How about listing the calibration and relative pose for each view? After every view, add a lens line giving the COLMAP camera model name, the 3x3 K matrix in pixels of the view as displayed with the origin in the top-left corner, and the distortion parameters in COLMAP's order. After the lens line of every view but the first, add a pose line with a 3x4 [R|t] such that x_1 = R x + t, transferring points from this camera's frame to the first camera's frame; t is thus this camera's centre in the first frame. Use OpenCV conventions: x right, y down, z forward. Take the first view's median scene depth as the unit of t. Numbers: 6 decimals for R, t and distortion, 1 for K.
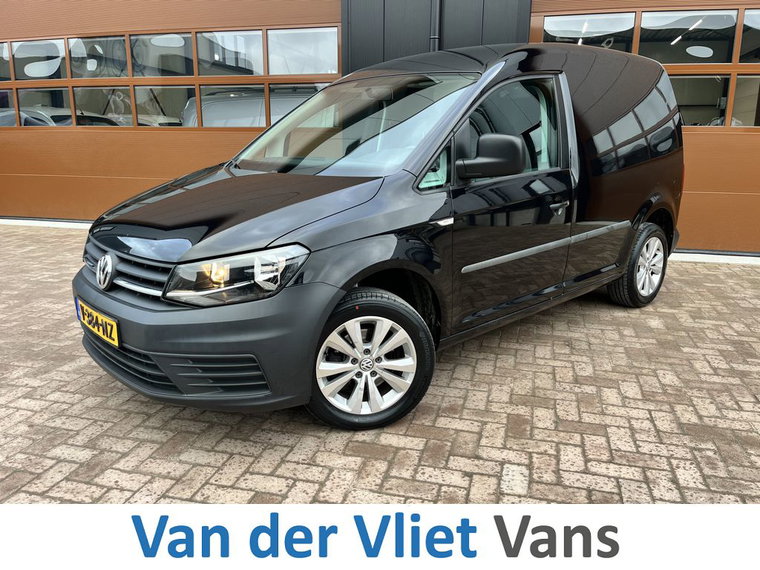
lens RADIAL K [[582.3, 0, 383.1], [0, 582.3, 287.2], [0, 0, 1]] dist [0.060278, -0.086613]
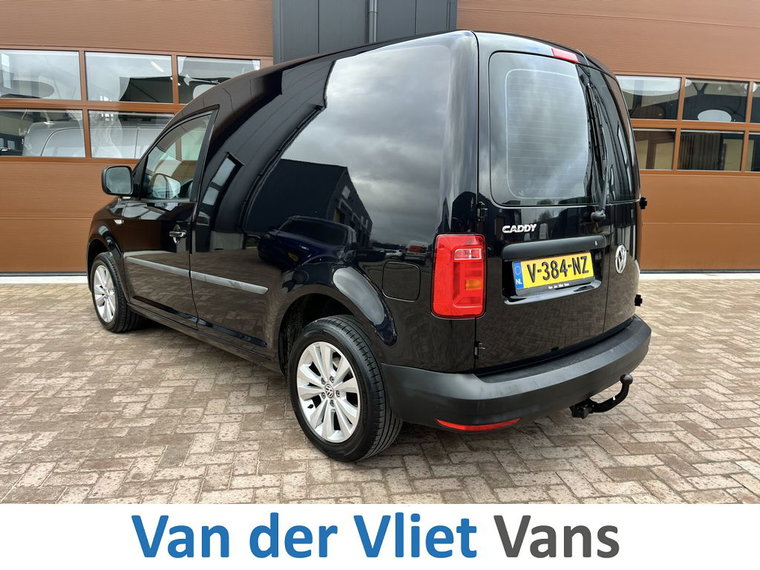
lens RADIAL K [[582.3, 0, 379.1], [0, 582.3, 278.7], [0, 0, 1]] dist [0.060278, -0.086613]
pose [[0.921827, -0.056032, 0.383530, -0.673751], [0.082648, 0.995155, -0.053260, -0.039493], [-0.378687, 0.080795, 0.921991, 0.141588]]
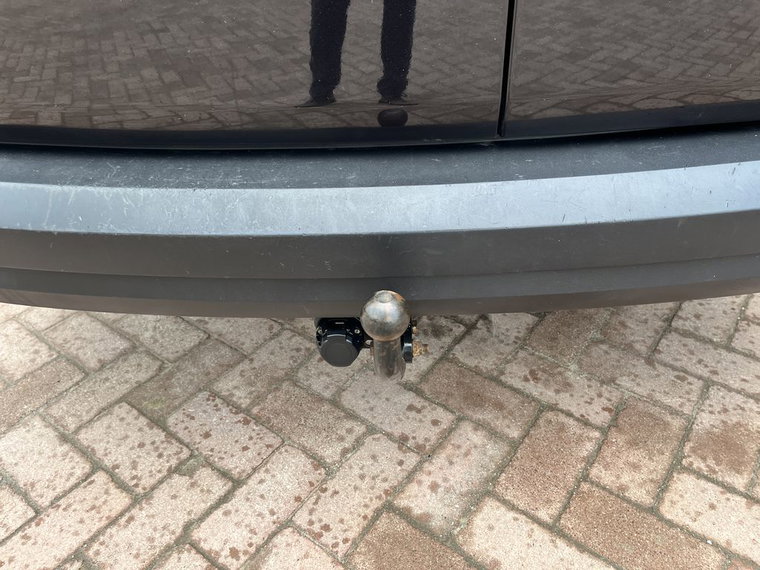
lens RADIAL K [[582.3, 0, 381.0], [0, 582.3, 288.4], [0, 0, 1]] dist [0.060278, -0.086613]
pose [[0.922120, 0.192625, -0.335544, 0.028196], [-0.050338, 0.919613, 0.389586, 0.003249], [0.383615, -0.342355, 0.857691, 0.626955]]
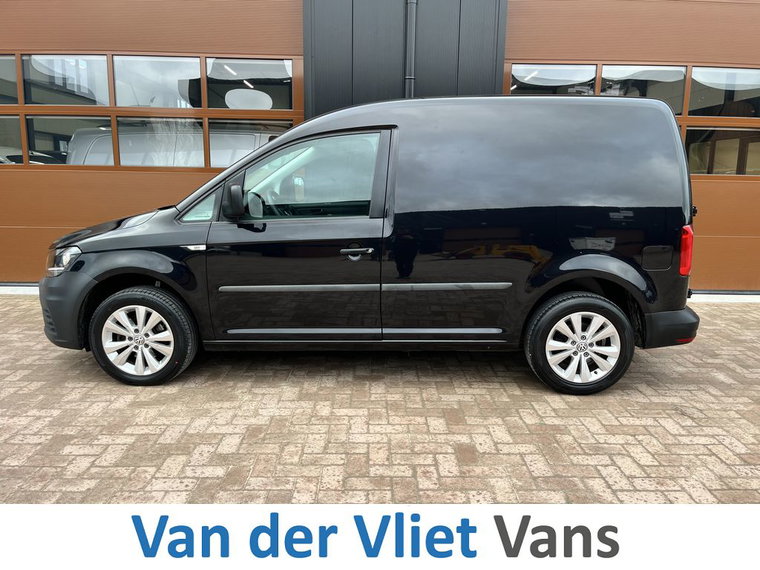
lens RADIAL K [[582.3, 0, 386.0], [0, 582.3, 283.1], [0, 0, 1]] dist [0.060278, -0.086613]
pose [[0.960720, -0.041470, 0.274403, -0.469538], [0.058123, 0.996910, -0.052834, -0.105911], [-0.271364, 0.066708, 0.960162, 0.270954]]
